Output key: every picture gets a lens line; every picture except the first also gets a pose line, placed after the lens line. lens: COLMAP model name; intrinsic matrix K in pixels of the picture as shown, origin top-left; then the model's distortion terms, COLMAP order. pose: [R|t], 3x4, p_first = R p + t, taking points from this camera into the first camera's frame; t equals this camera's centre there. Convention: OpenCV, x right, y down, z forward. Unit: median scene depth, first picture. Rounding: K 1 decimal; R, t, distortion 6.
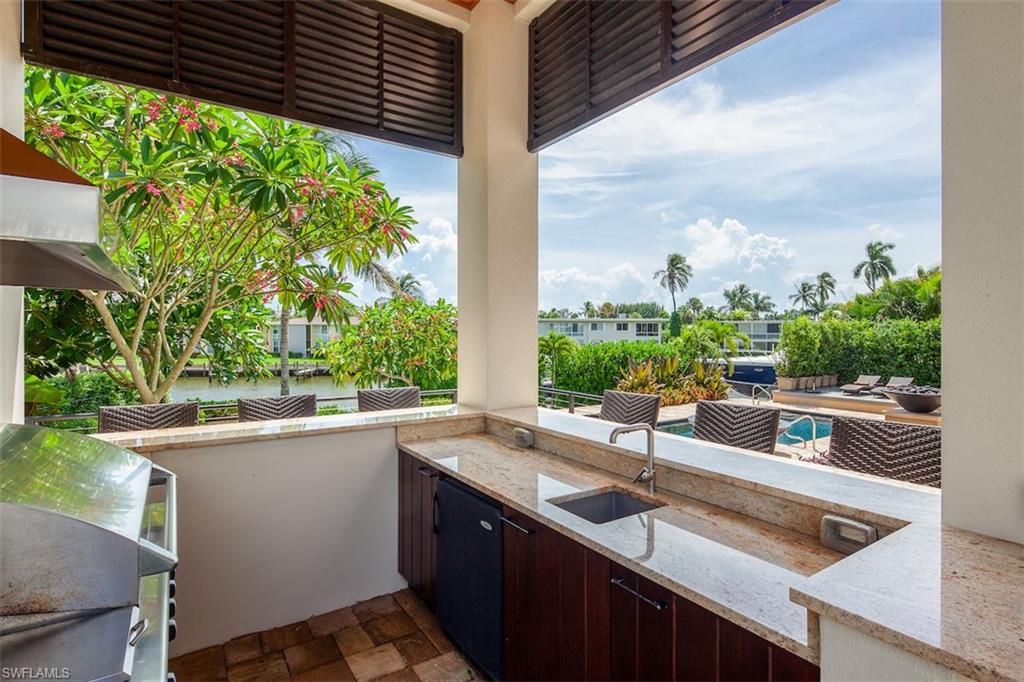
lens RADIAL K [[491.4, 0, 488.8], [0, 491.4, 337.8], [0, 0, 1]] dist [-0.000675, 0.000059]
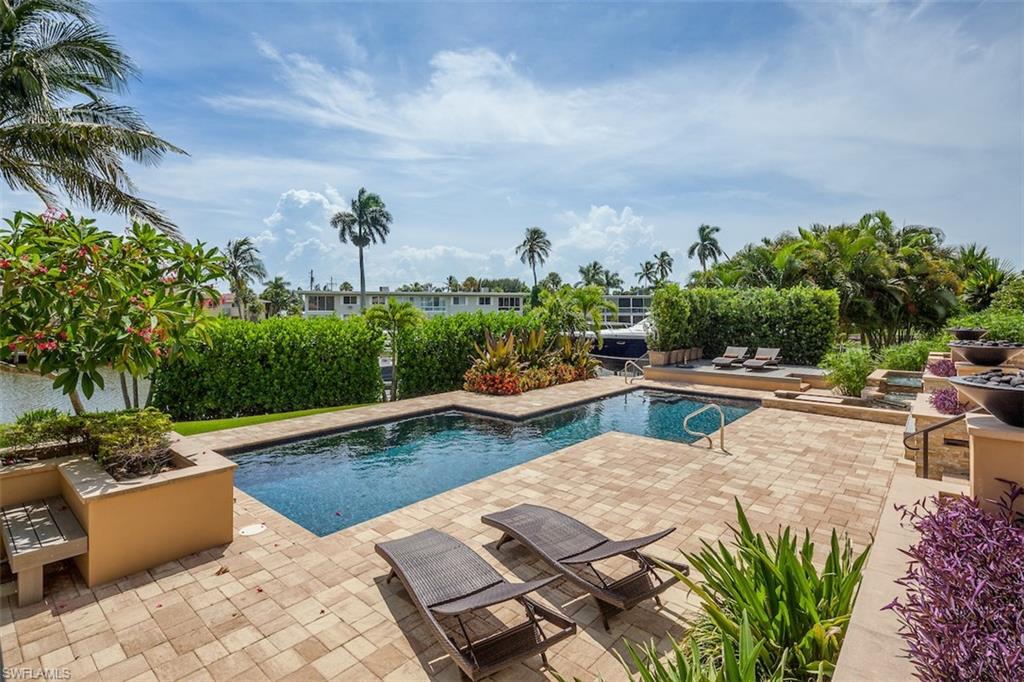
lens RADIAL K [[491.4, 0, 488.8], [0, 491.4, 337.8], [0, 0, 1]] dist [-0.000675, 0.000059]
pose [[0.963766, -0.016724, 0.266224, 0.061579], [0.003916, 0.998812, 0.048570, 0.010152], [-0.266720, -0.045767, 0.962687, 0.185617]]
